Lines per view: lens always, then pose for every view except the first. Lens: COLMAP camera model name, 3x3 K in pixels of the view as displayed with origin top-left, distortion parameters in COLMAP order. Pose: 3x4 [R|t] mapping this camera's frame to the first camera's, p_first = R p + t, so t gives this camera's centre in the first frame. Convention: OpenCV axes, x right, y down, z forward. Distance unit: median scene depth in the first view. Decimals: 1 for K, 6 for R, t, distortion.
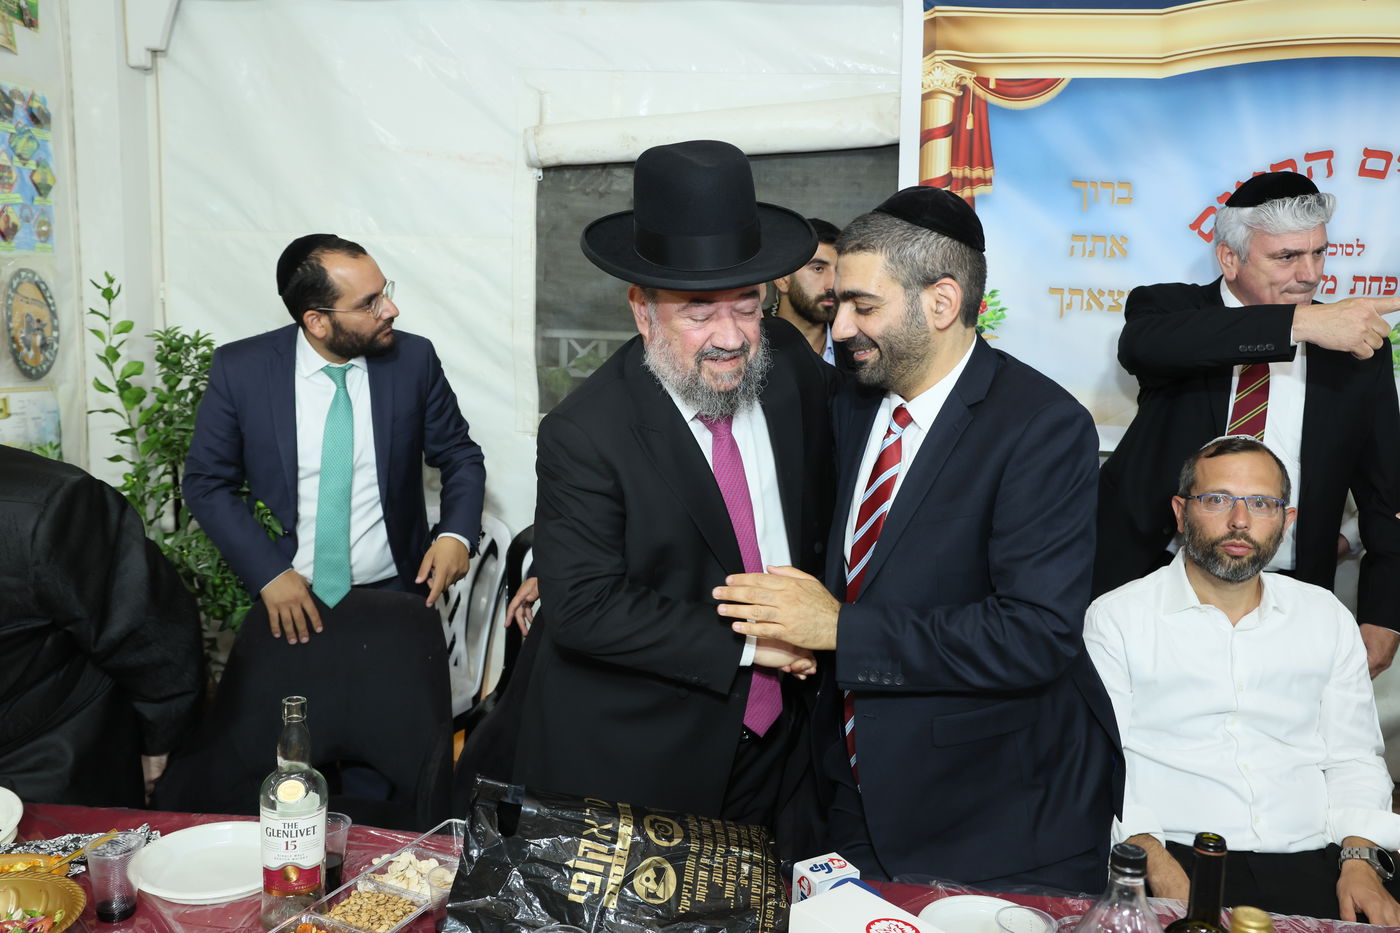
lens RADIAL K [[1363.5, 0, 698.1], [0, 1363.5, 471.3], [0, 0, 1]] dist [-0.024883, 0.000000]
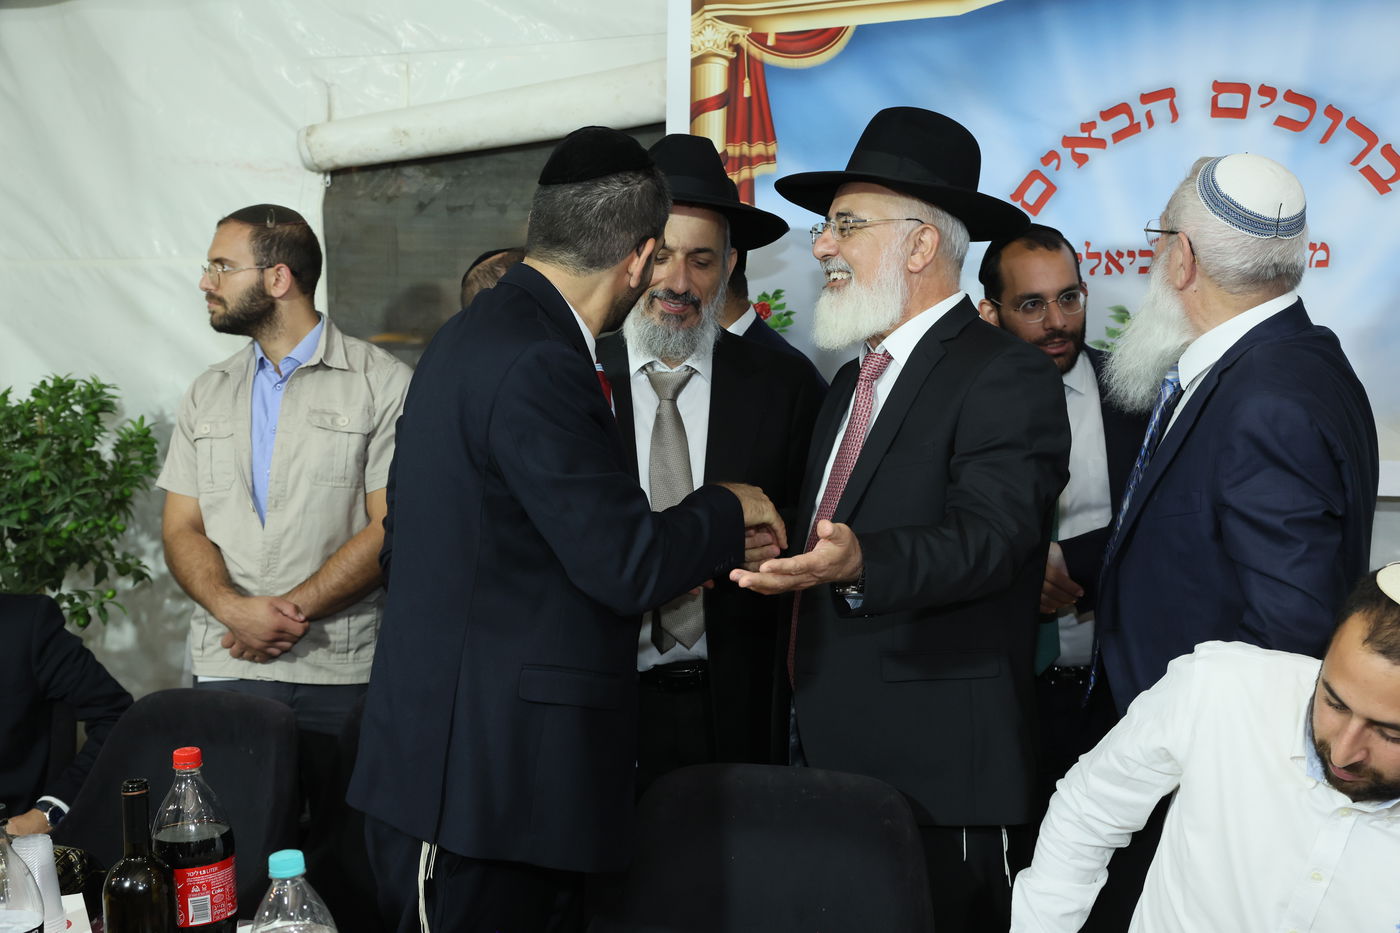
lens RADIAL K [[1990.3, 0, 697.4], [0, 1990.3, 480.7], [0, 0, 1]] dist [0.098964, 0.000000]
pose [[0.958147, -0.020303, -0.285555, 0.512050], [0.009098, 0.999138, -0.040514, 0.030360], [0.286132, 0.036220, 0.957505, -0.161970]]
